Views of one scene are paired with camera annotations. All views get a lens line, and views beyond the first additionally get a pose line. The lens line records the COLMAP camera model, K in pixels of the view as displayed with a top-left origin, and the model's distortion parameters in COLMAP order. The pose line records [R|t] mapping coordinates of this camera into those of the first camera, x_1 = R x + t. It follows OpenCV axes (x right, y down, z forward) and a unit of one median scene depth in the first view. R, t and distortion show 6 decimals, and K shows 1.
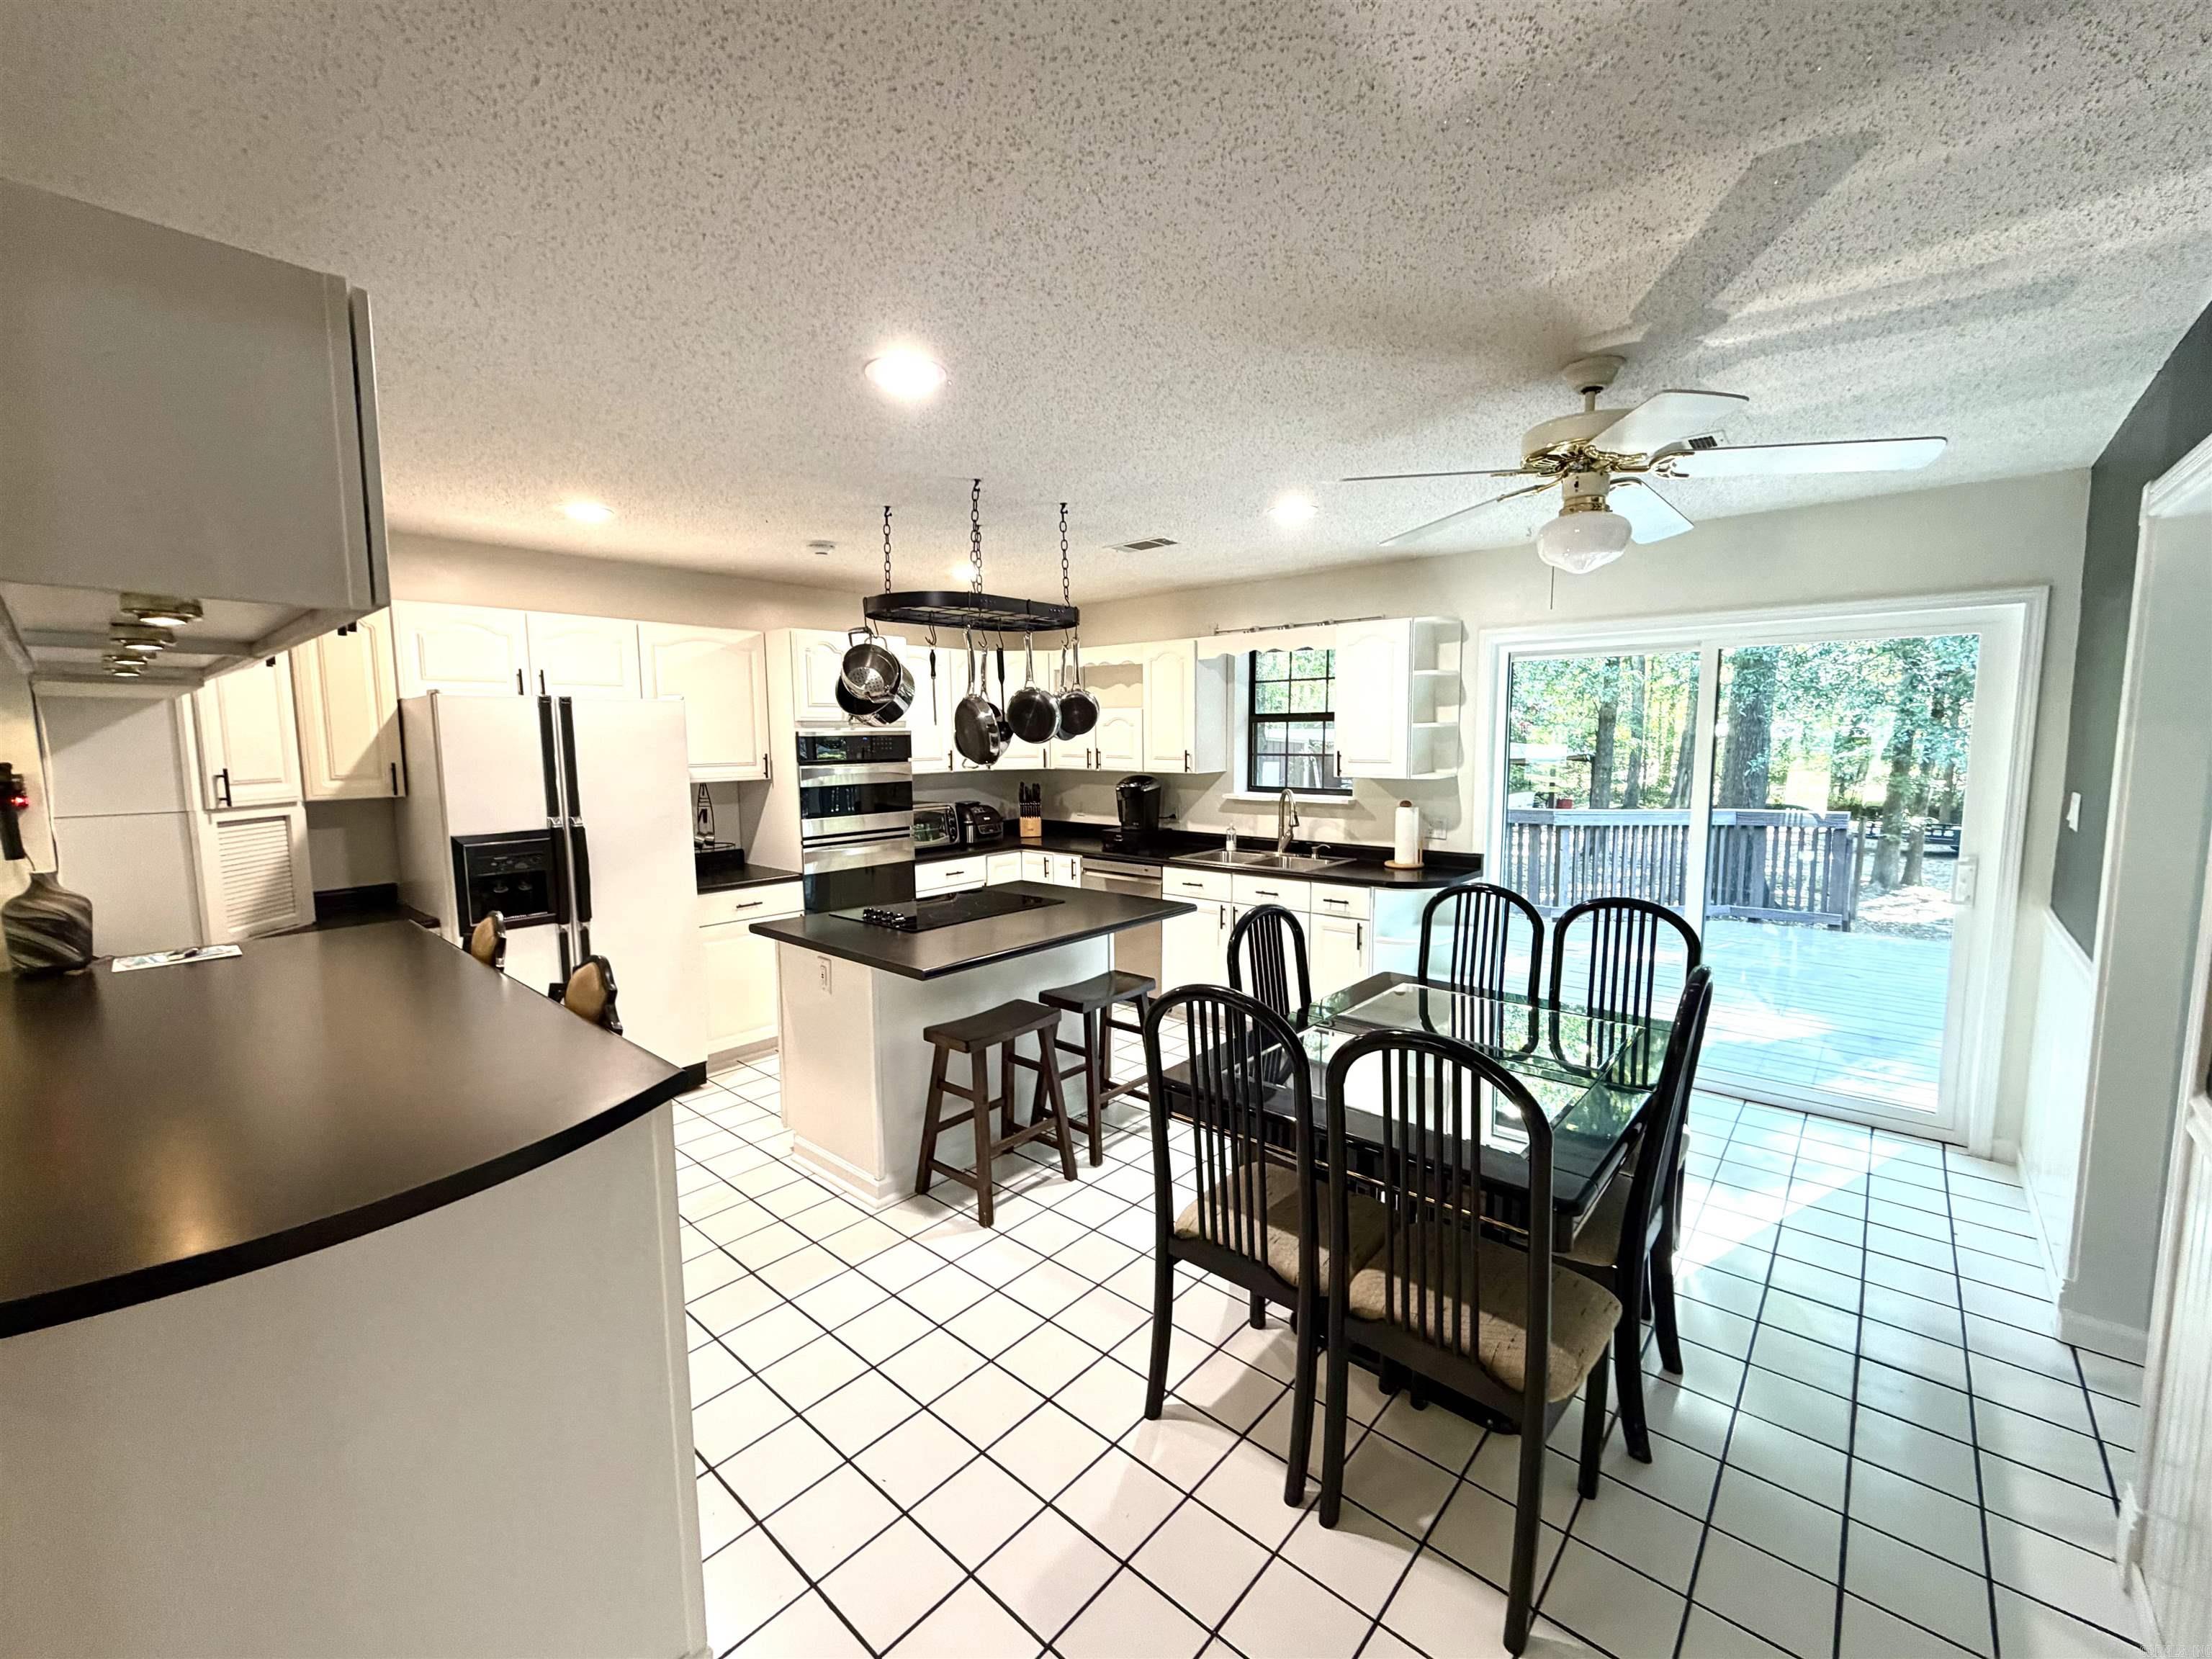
lens RADIAL K [[898.3, 0, 1106.0], [0, 898.3, 829.5], [0, 0, 1]] dist [-0.002198, -0.000501]
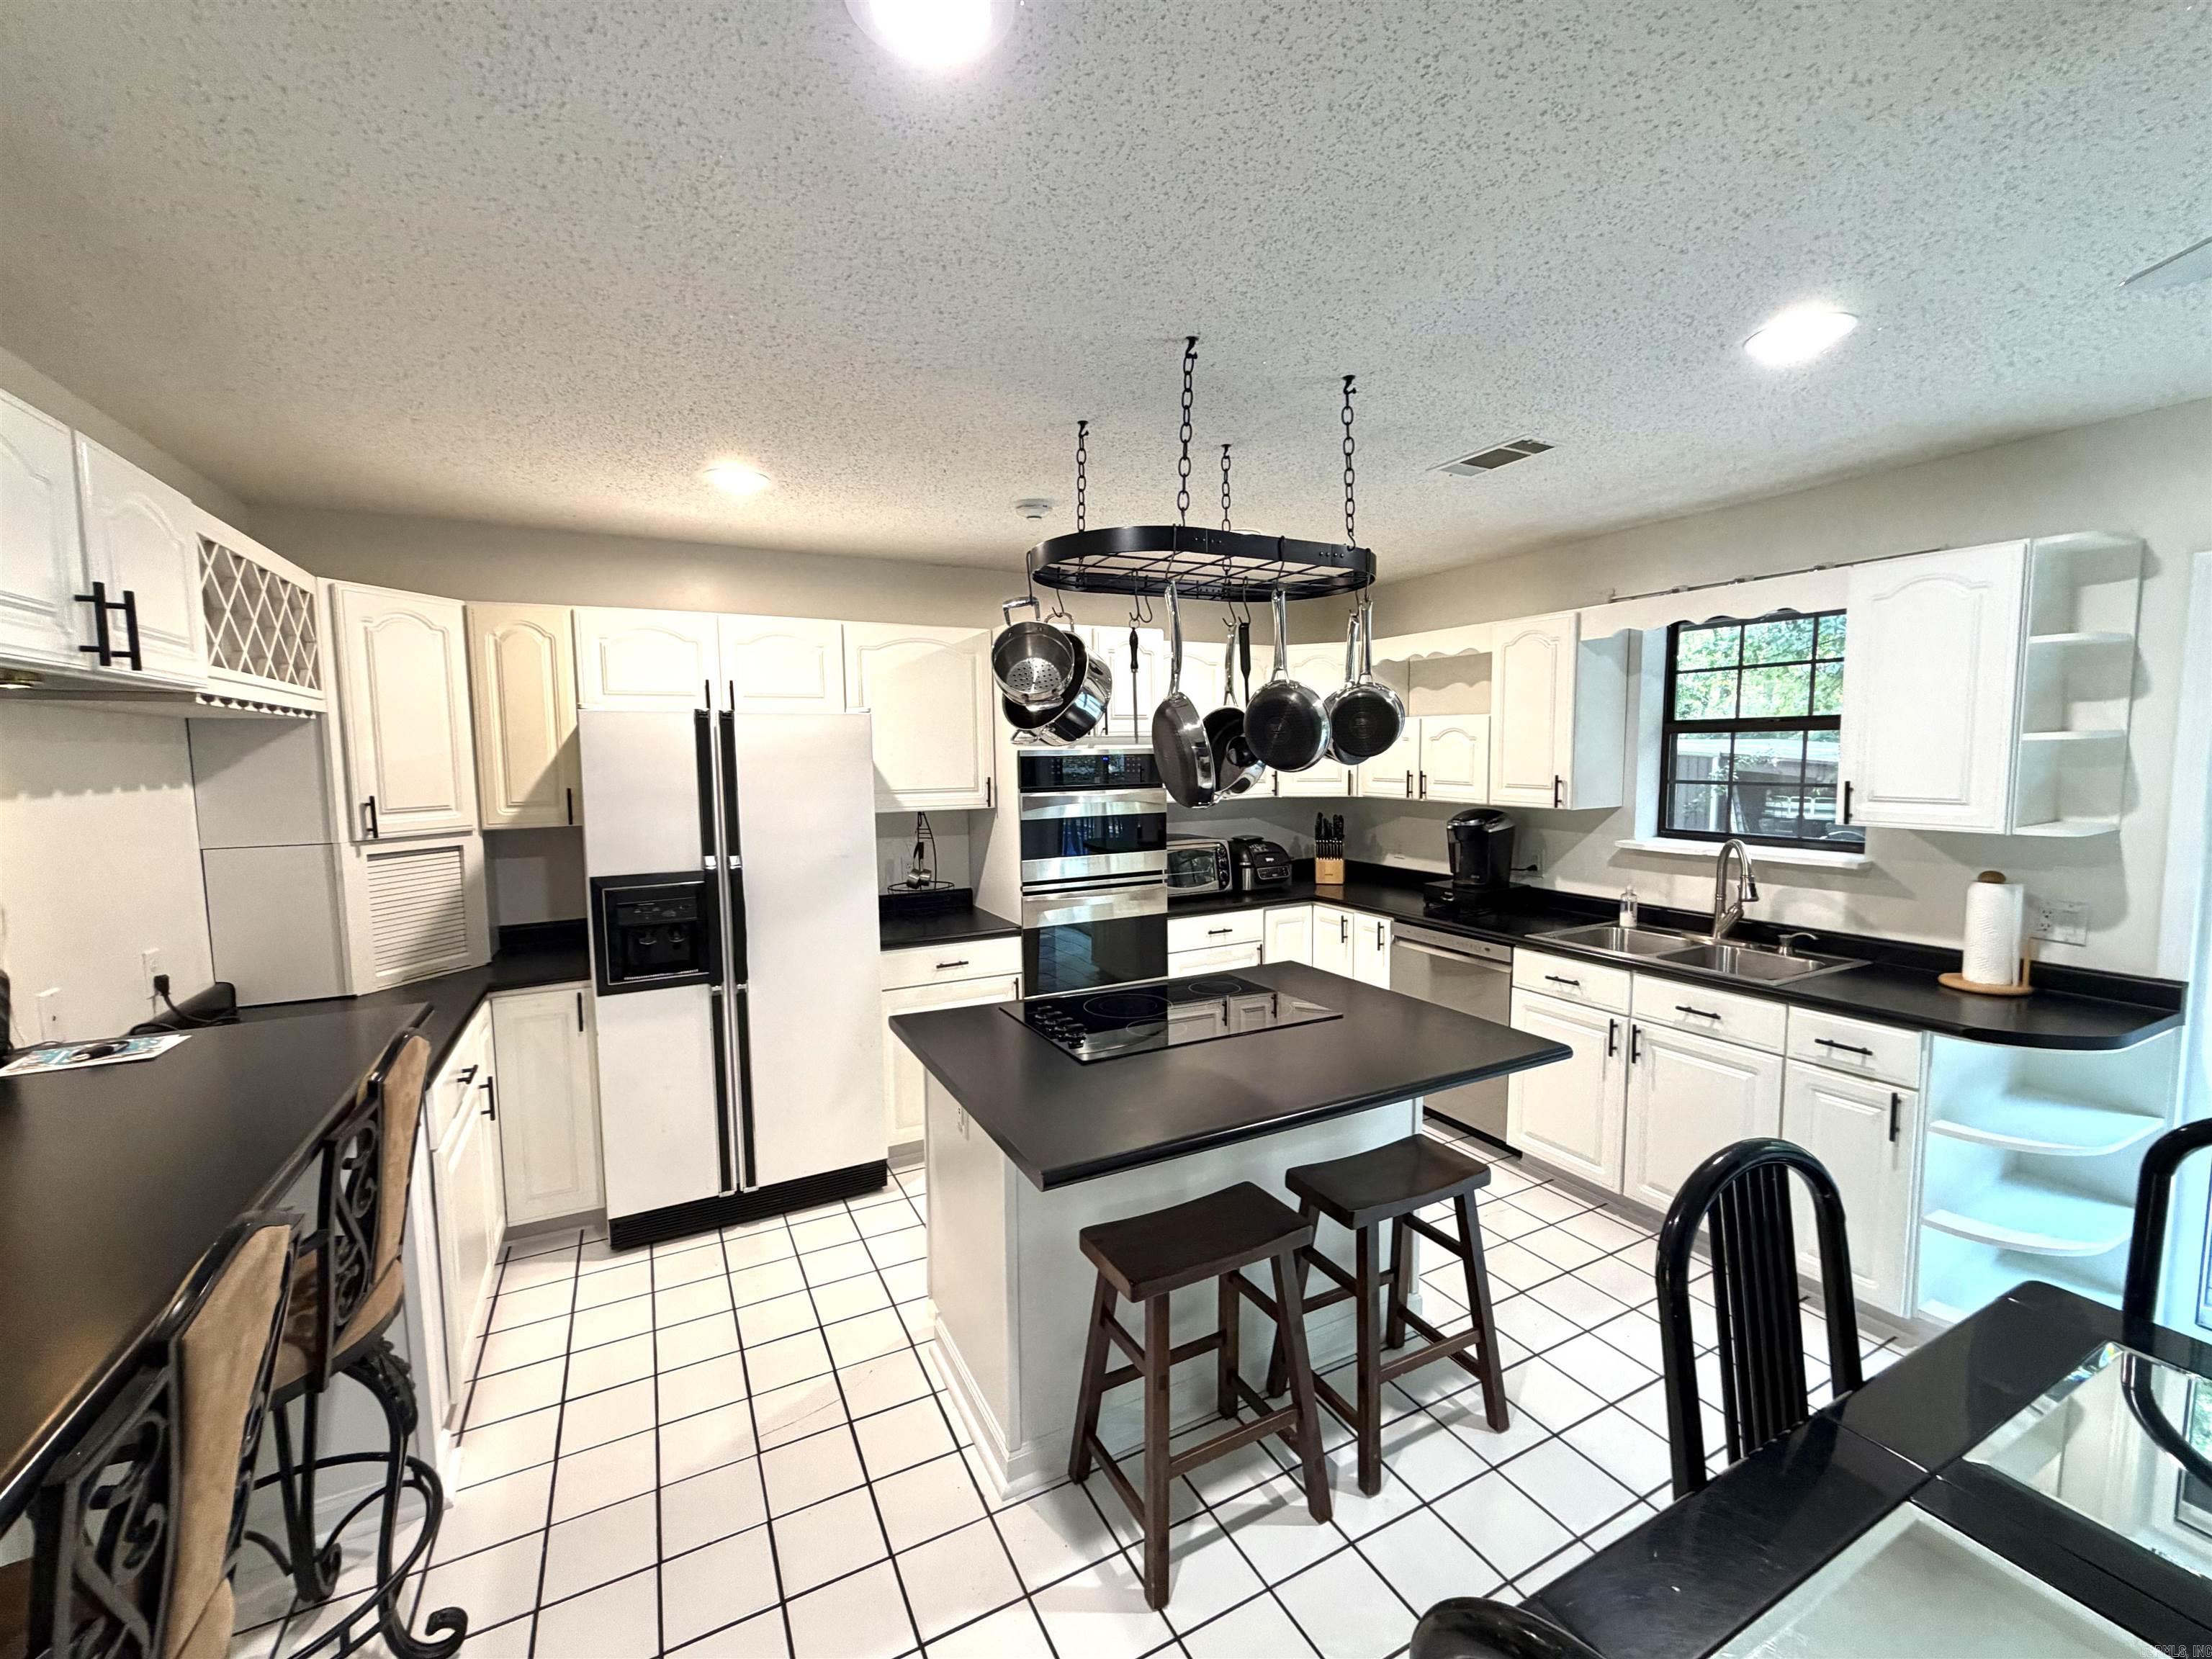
lens RADIAL K [[898.3, 0, 1106.0], [0, 898.3, 829.5], [0, 0, 1]] dist [-0.002198, -0.000501]
pose [[0.931936, 0.029220, -0.361445, 0.026897], [-0.034386, 0.999378, -0.007867, -0.045817], [0.360990, 0.019761, 0.932360, 0.370780]]
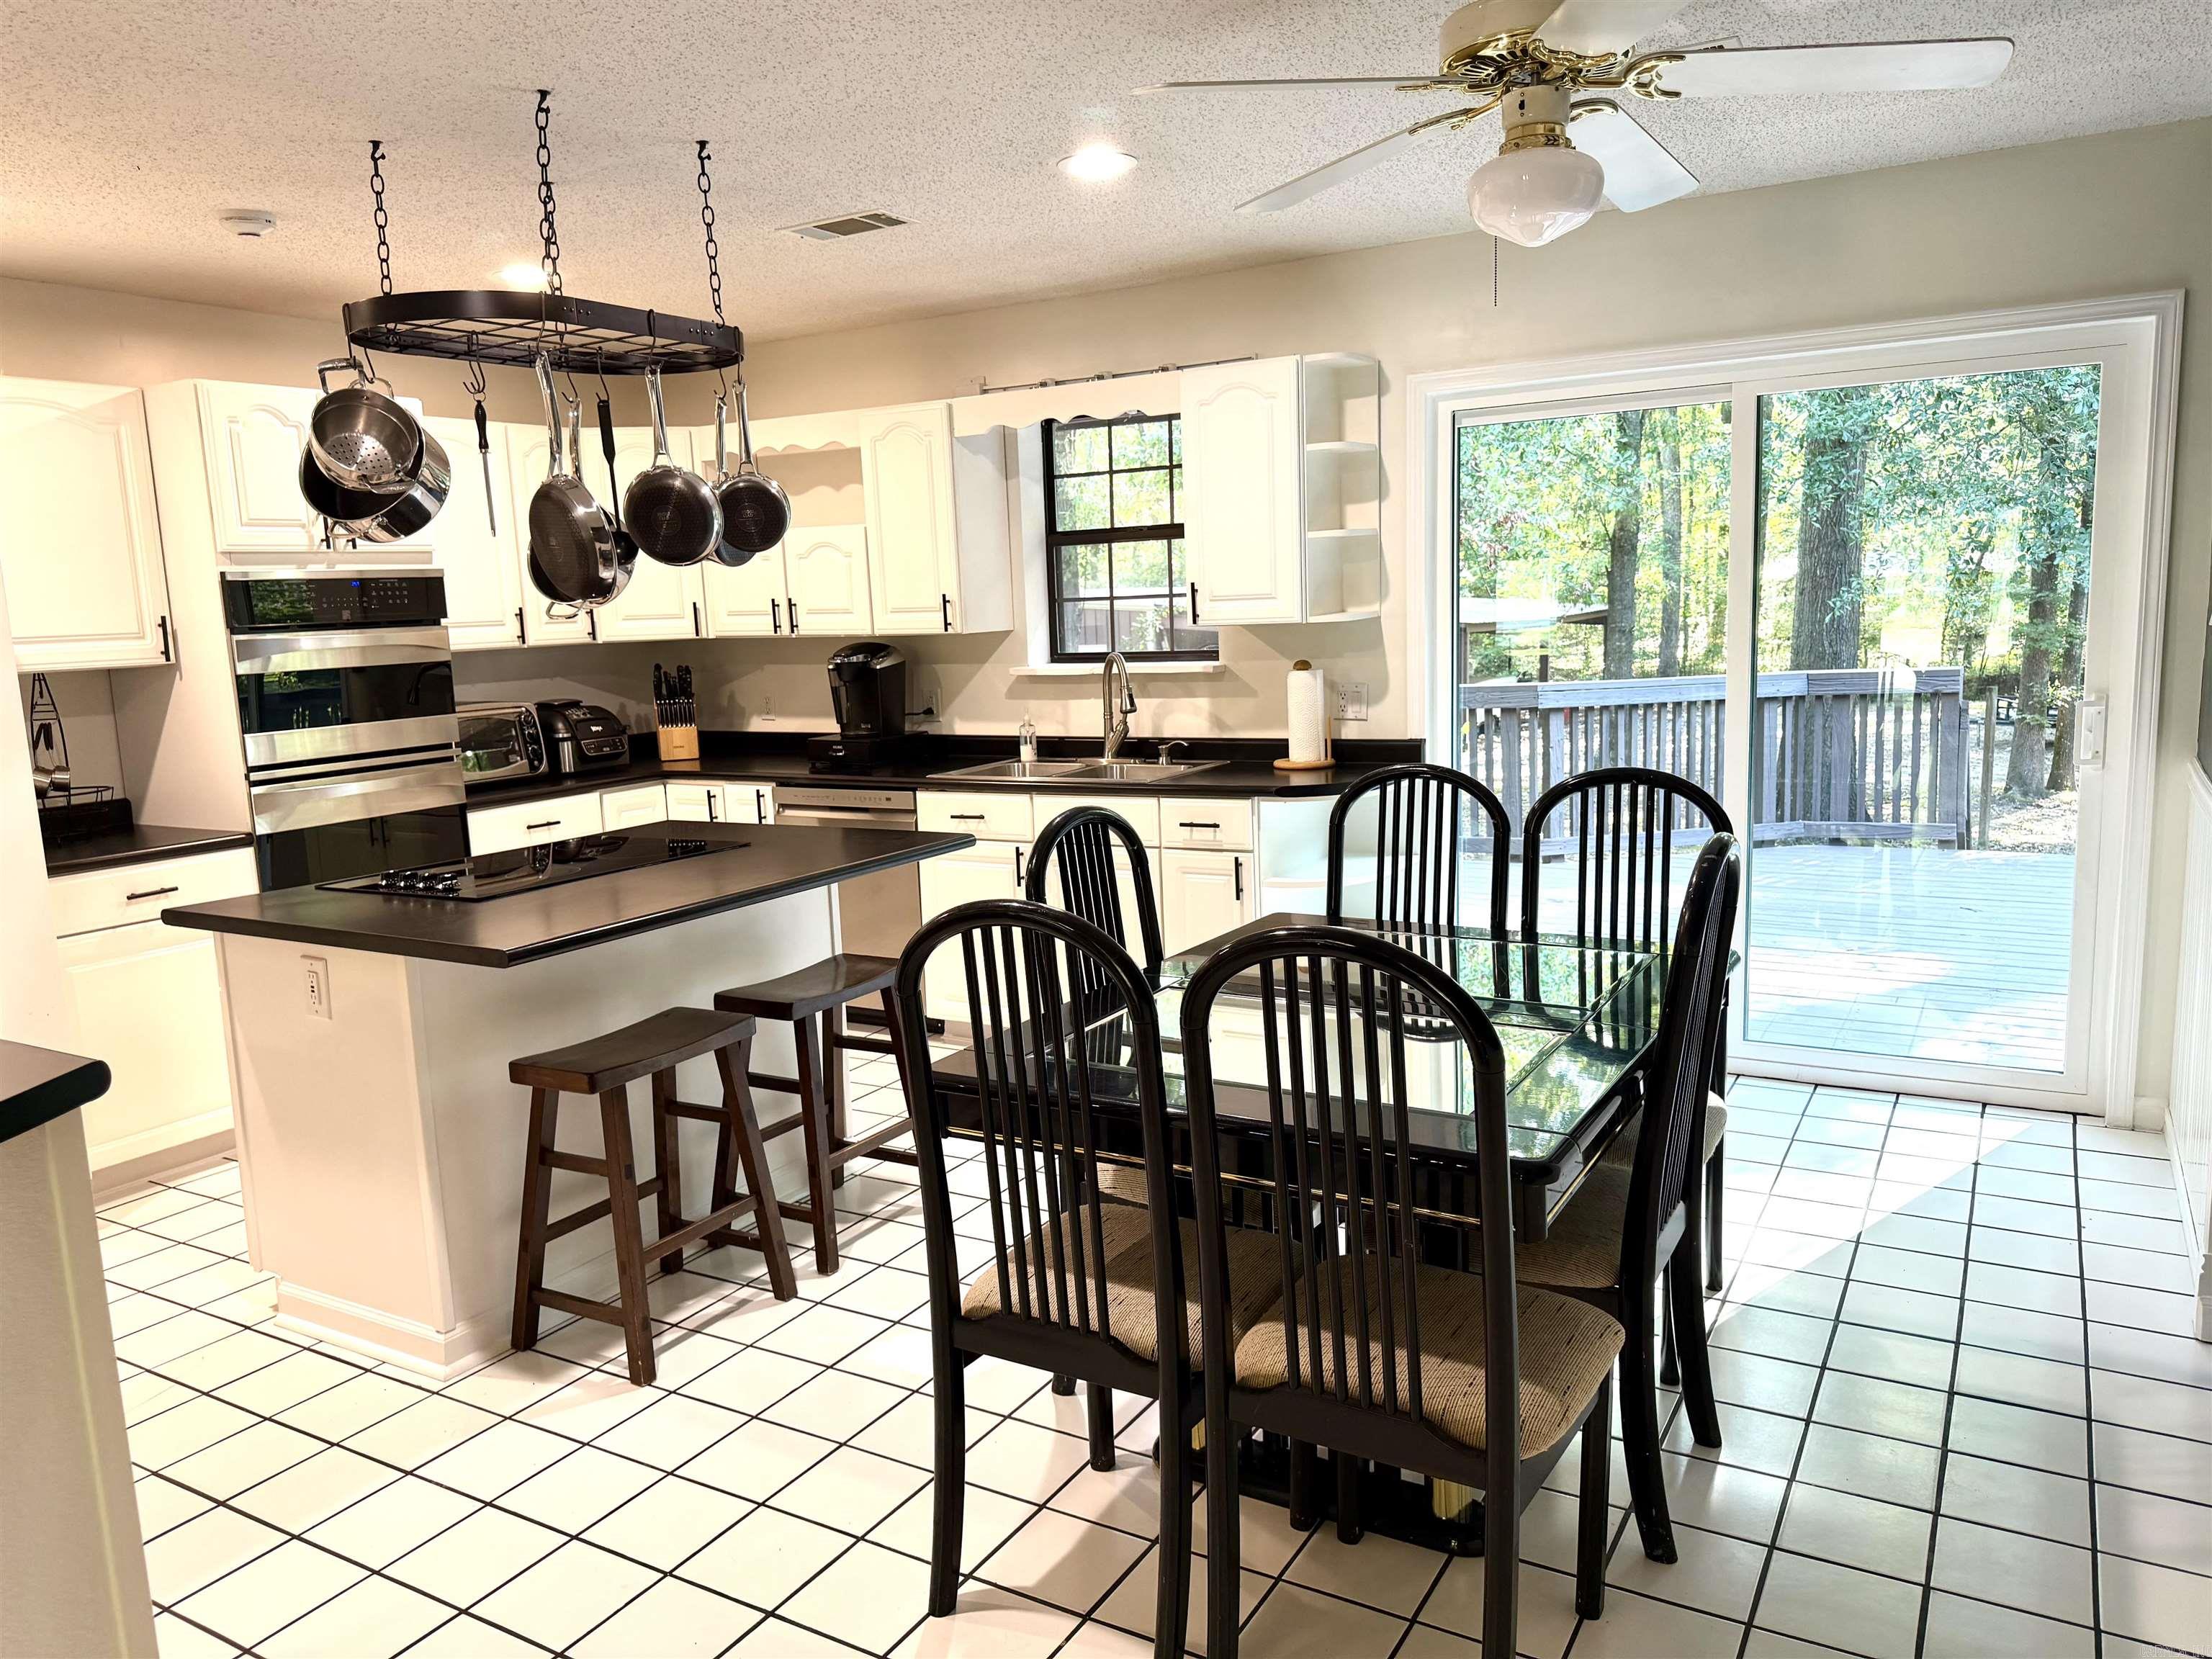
lens RADIAL K [[1560.0, 0, 1095.5], [0, 1560.0, 834.1], [0, 0, 1]] dist [0.072144, -0.113890]
pose [[0.982711, -0.056806, 0.176214, -0.003425], [0.049869, 0.997806, 0.043557, 0.044775], [-0.178302, -0.034016, 0.983388, -0.046688]]
